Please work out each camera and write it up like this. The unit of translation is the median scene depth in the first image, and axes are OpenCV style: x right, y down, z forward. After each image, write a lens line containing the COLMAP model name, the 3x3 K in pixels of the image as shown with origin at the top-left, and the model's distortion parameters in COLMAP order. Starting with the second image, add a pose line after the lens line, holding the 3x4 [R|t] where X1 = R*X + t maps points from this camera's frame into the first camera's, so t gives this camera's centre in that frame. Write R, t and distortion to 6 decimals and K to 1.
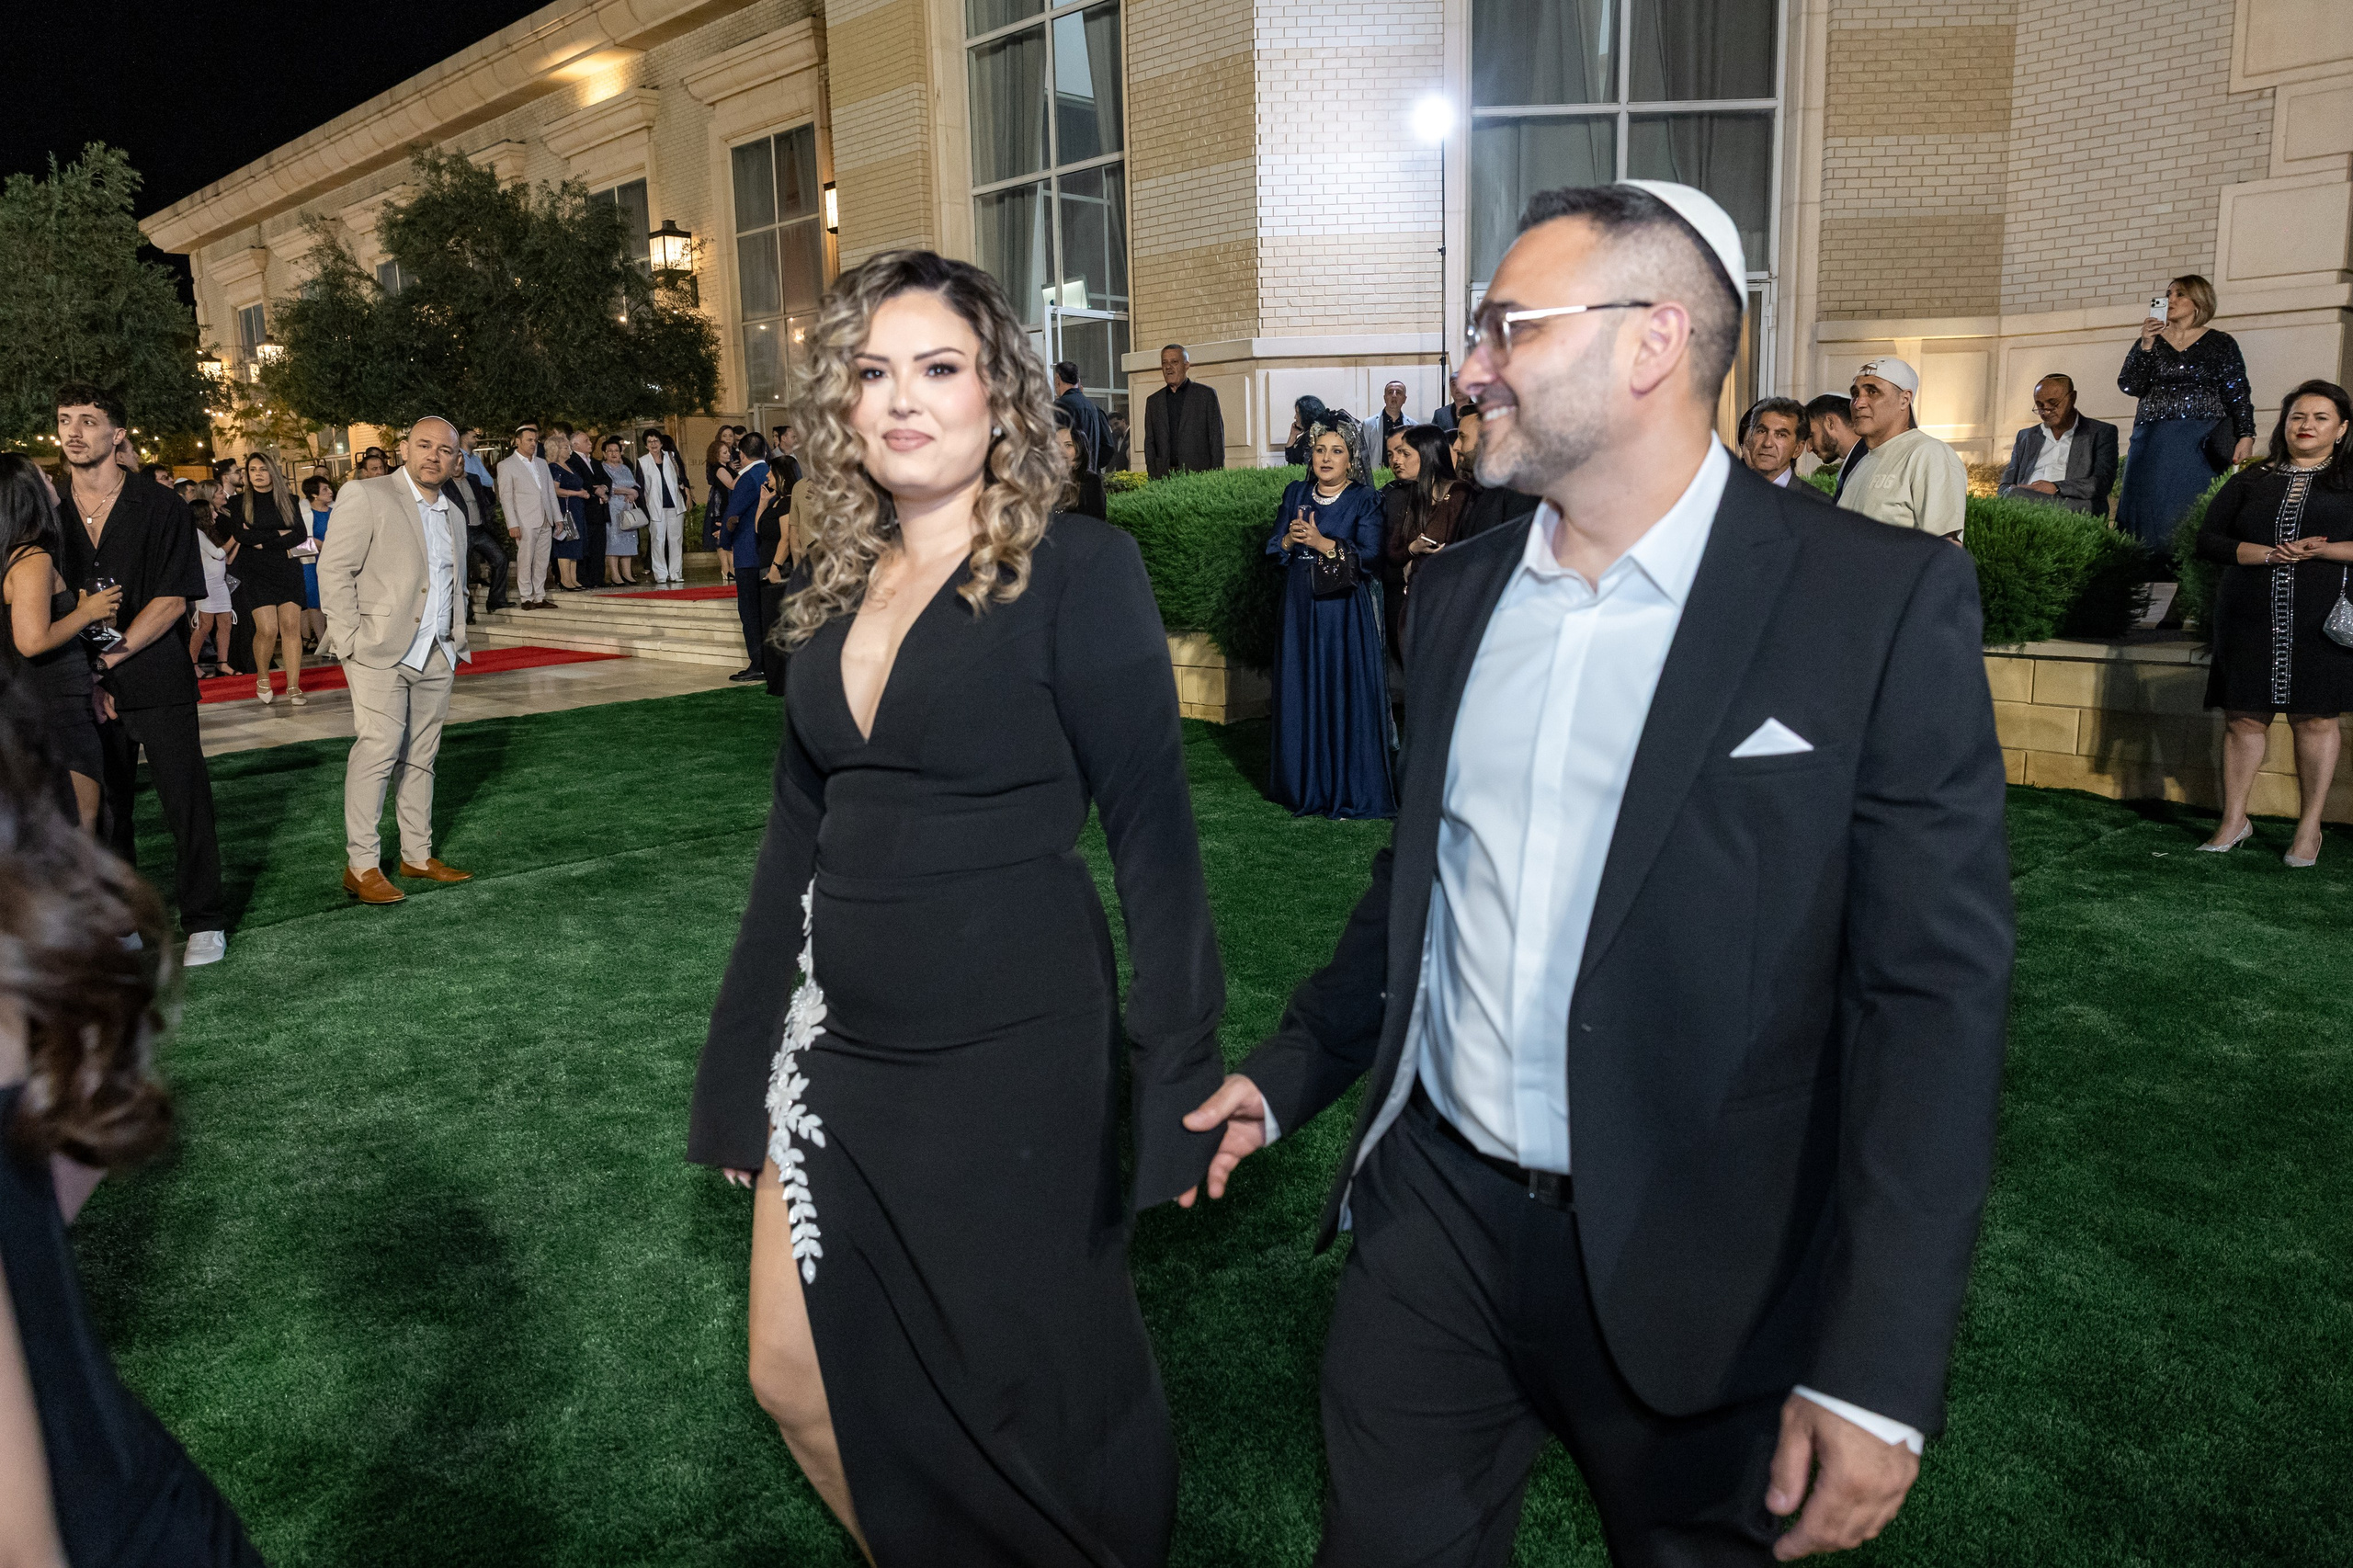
lens RADIAL K [[1638.4, 0, 1184.6], [0, 1638.4, 785.8], [0, 0, 1]] dist [-0.007240, 0.003379]
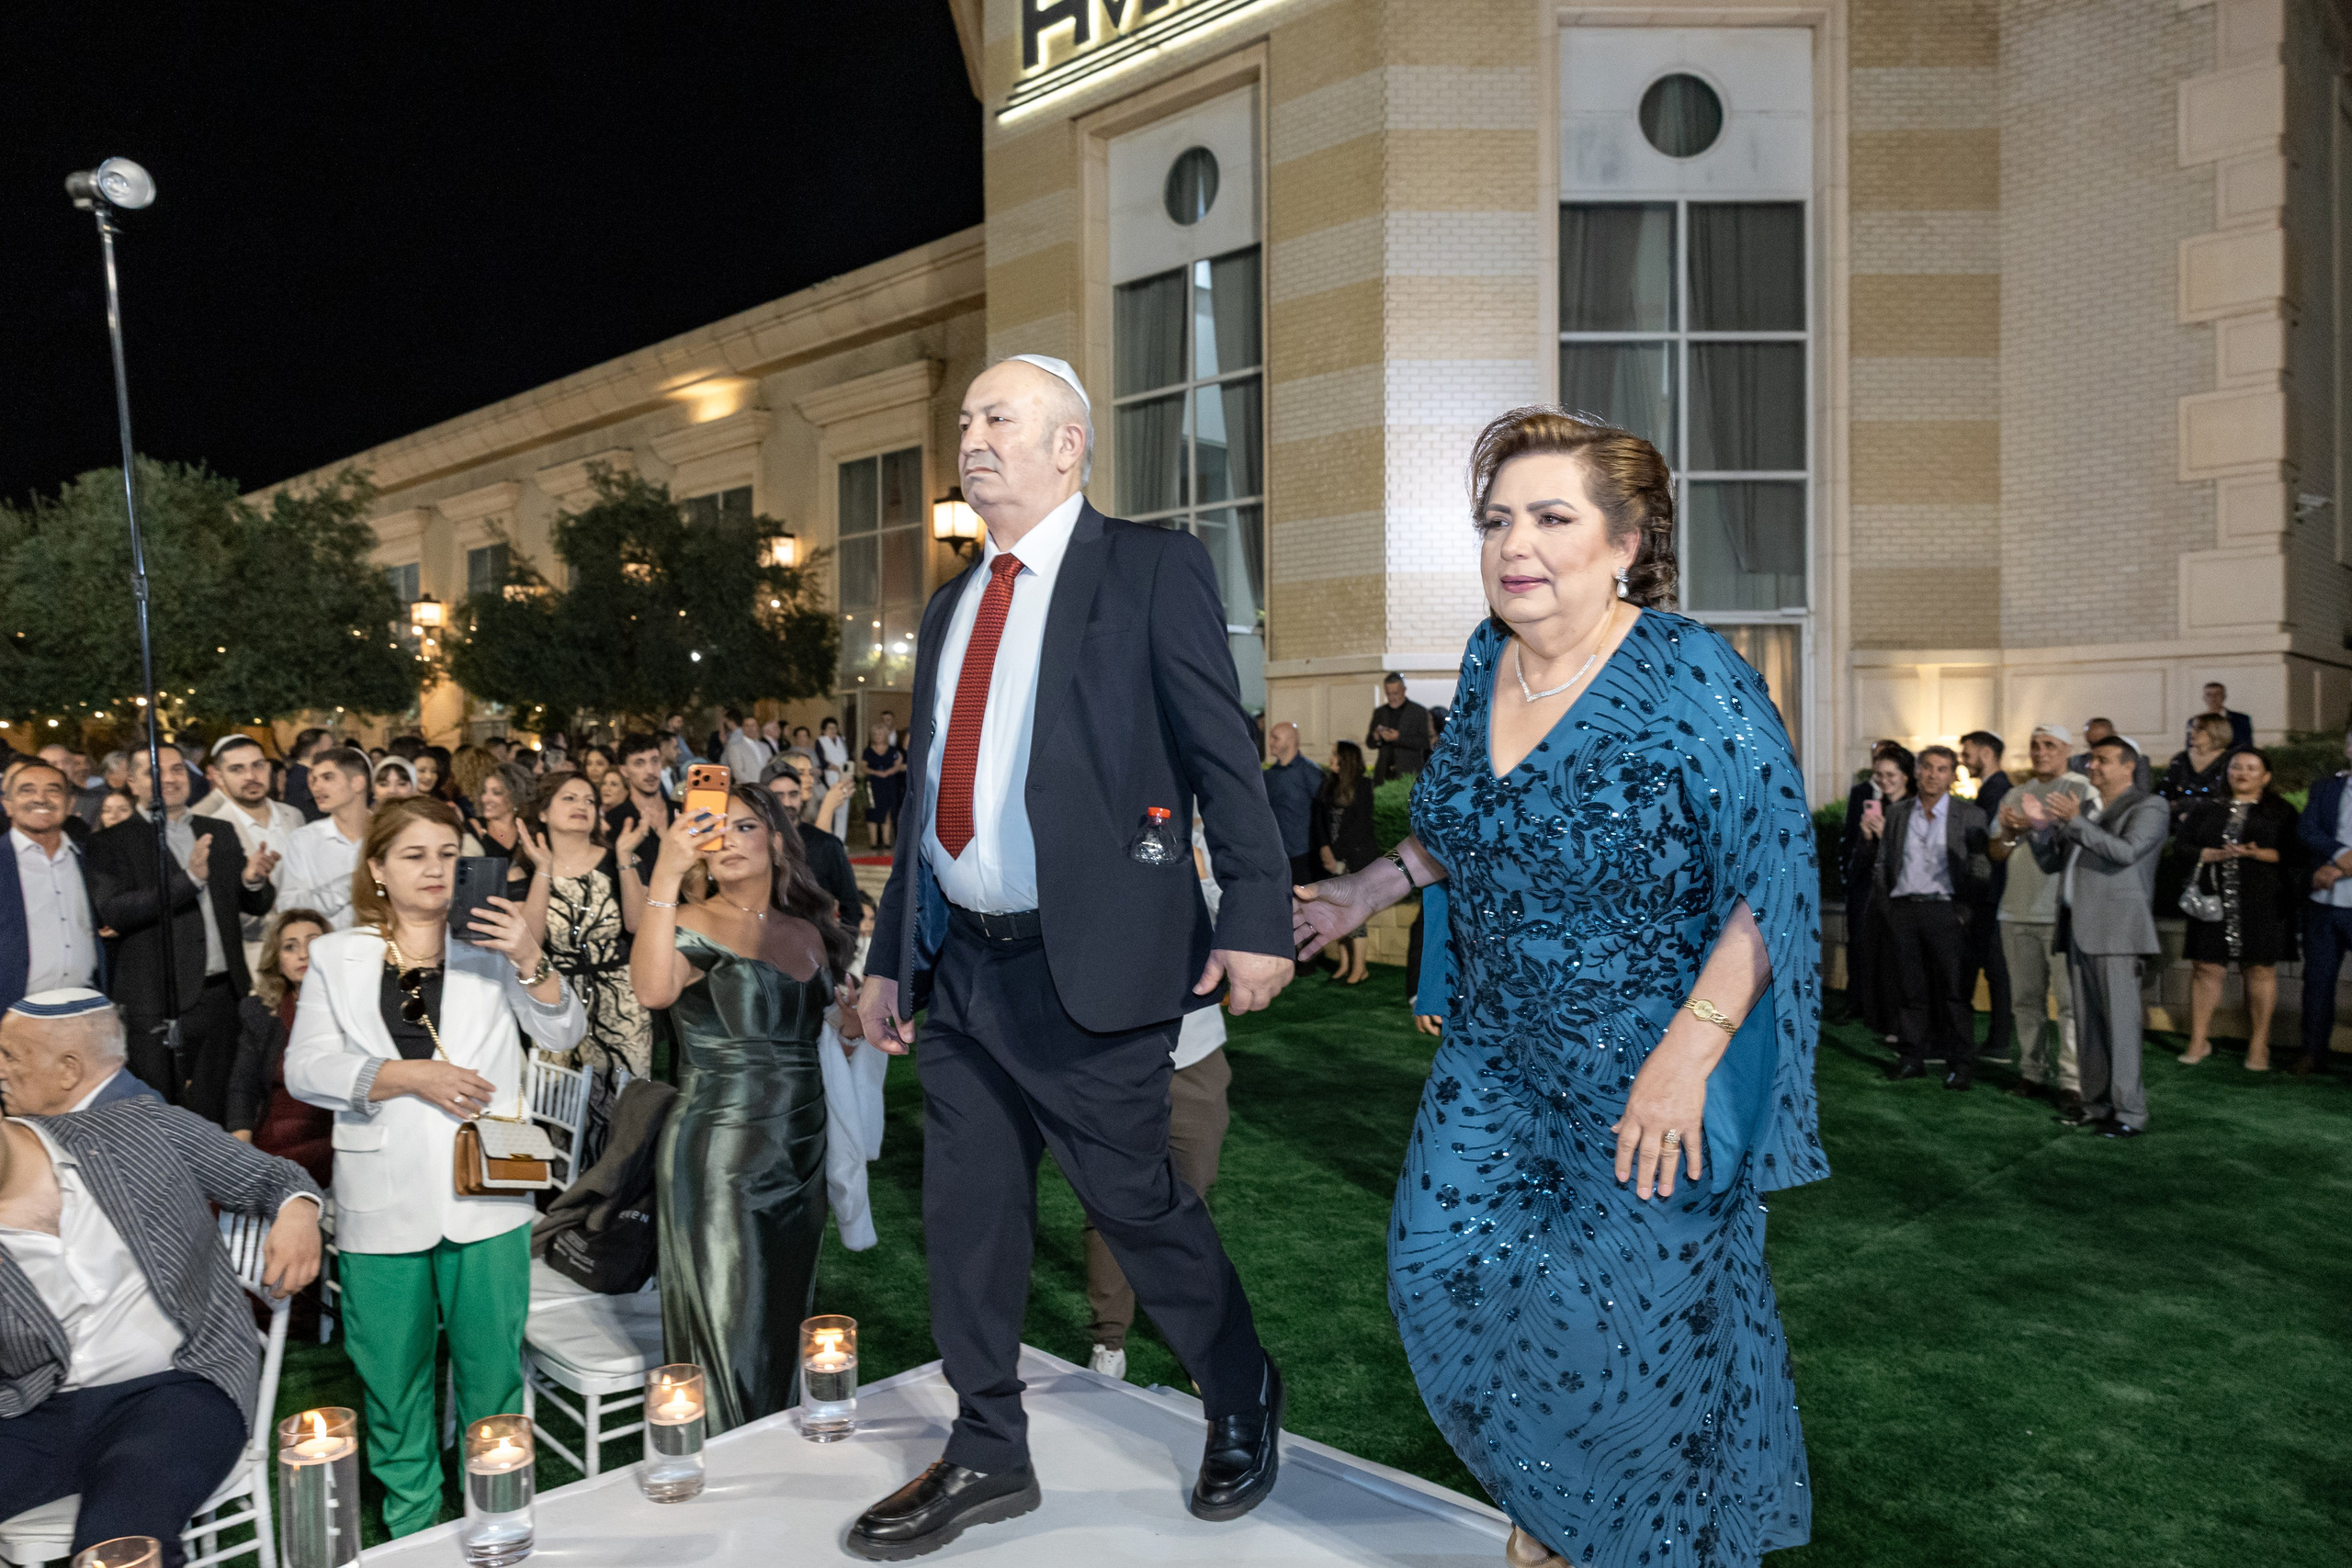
lens RADIAL K [[1637.6, 0, 1168.5], [0, 1637.6, 788.6], [0, 0, 1]] dist [-0.007240, 0.003379]
pose [[0.999483, 0.016318, 0.027708, -0.144254], [-0.011697, 0.987142, -0.159416, 0.014313], [-0.029953, 0.159009, 0.986823, -0.153309]]
